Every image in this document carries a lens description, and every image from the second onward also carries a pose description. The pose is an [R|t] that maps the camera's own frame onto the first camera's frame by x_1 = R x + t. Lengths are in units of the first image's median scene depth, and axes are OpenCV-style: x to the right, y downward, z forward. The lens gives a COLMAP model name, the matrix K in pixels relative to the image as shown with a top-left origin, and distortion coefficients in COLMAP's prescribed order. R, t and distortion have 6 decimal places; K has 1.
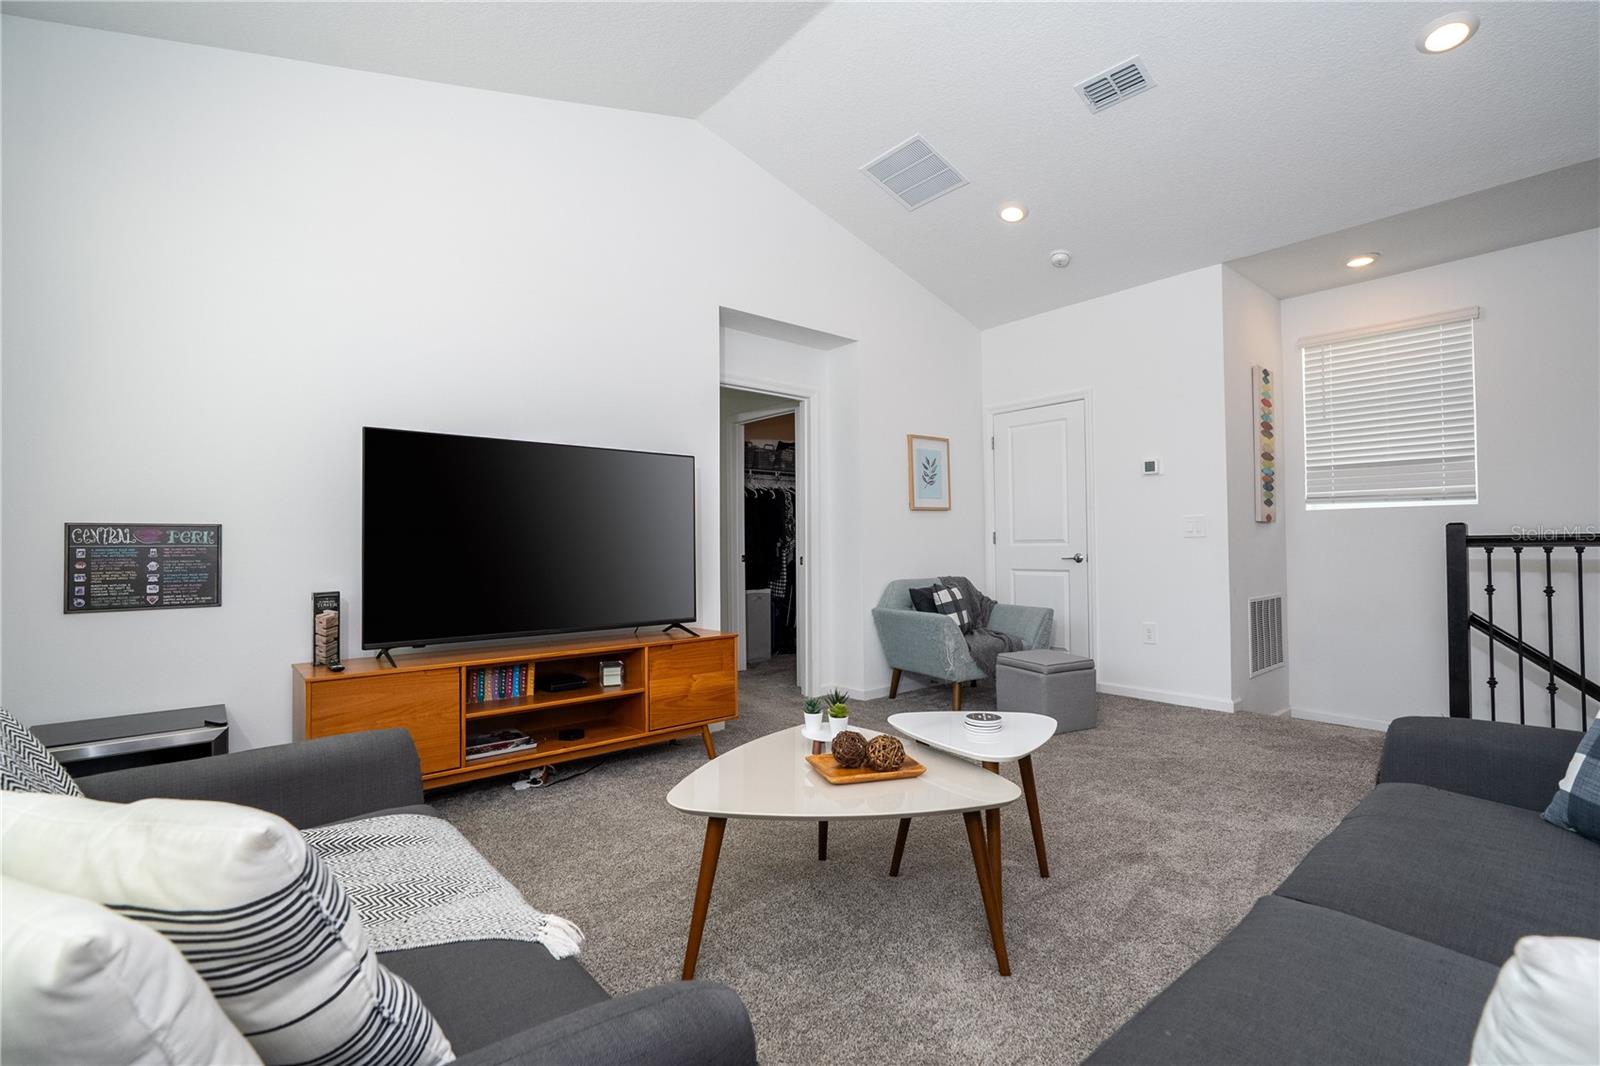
lens RADIAL K [[720.7, 0, 811.8], [0, 720.7, 535.7], [0, 0, 1]] dist [0.000445, 0.000642]
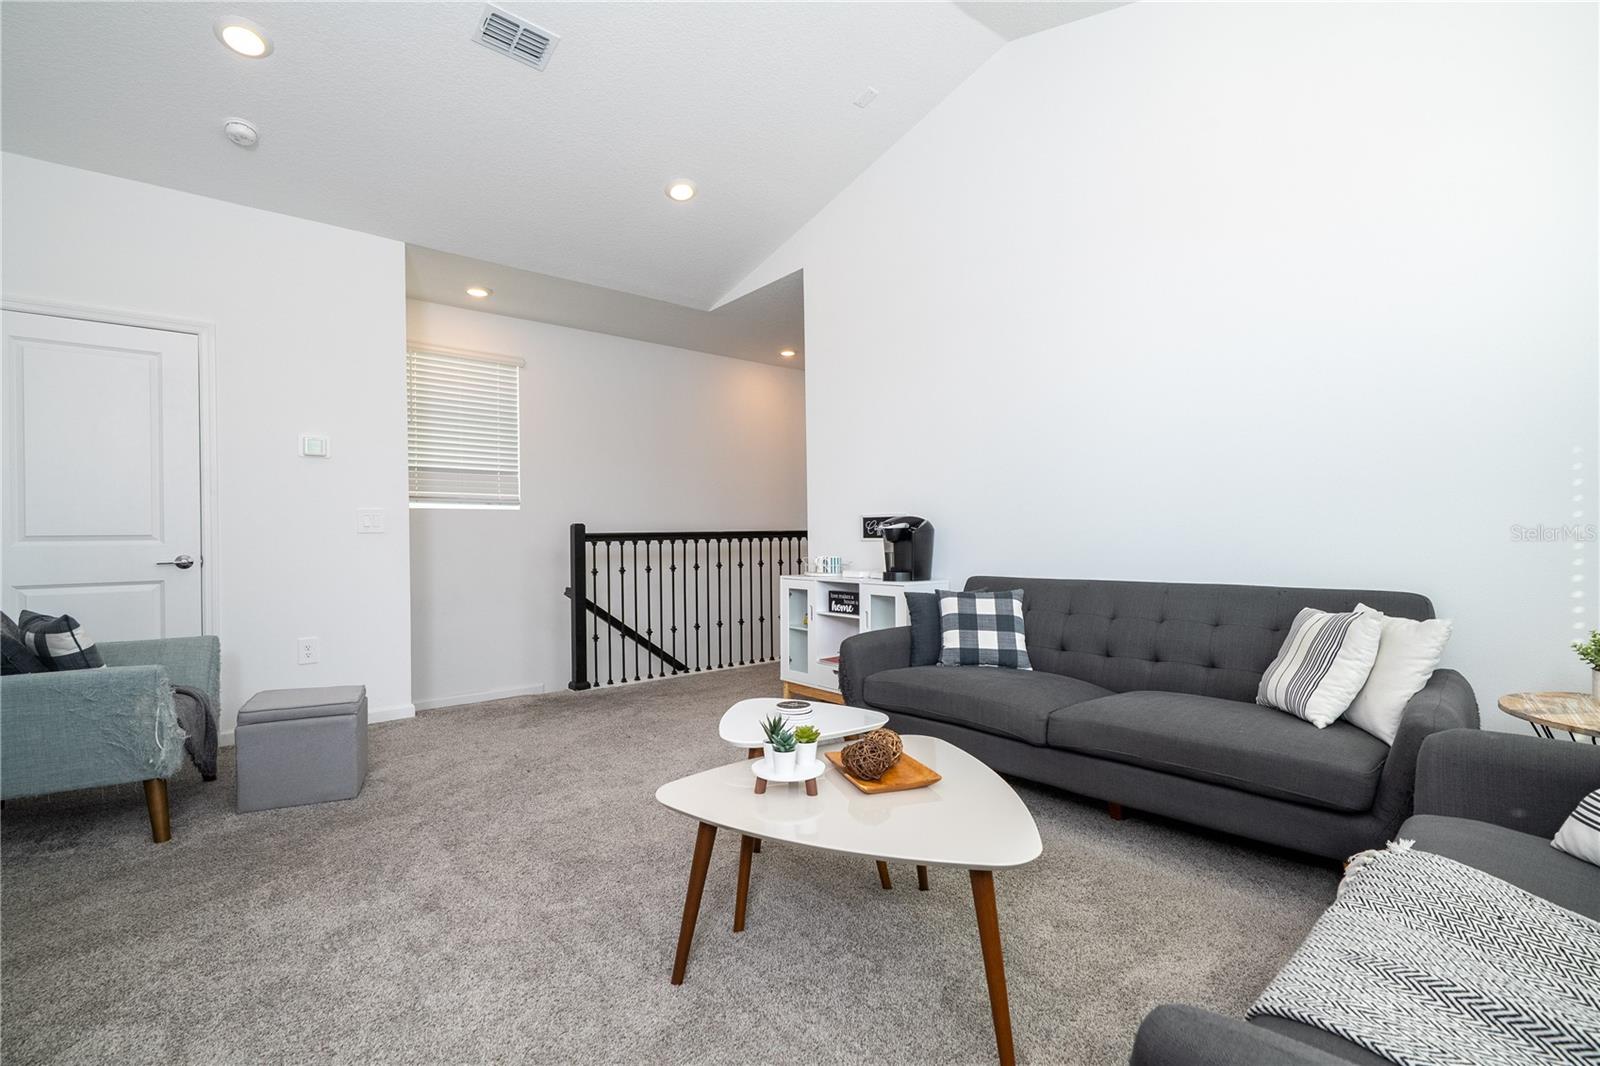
lens RADIAL K [[720.7, 0, 809.0], [0, 720.7, 537.6], [0, 0, 1]] dist [0.000445, 0.000642]
pose [[0.005445, 0.003131, 0.999980, -0.450557], [-0.004213, 0.999986, -0.003108, 0.010335], [-0.999976, -0.004196, 0.005459, 0.567489]]
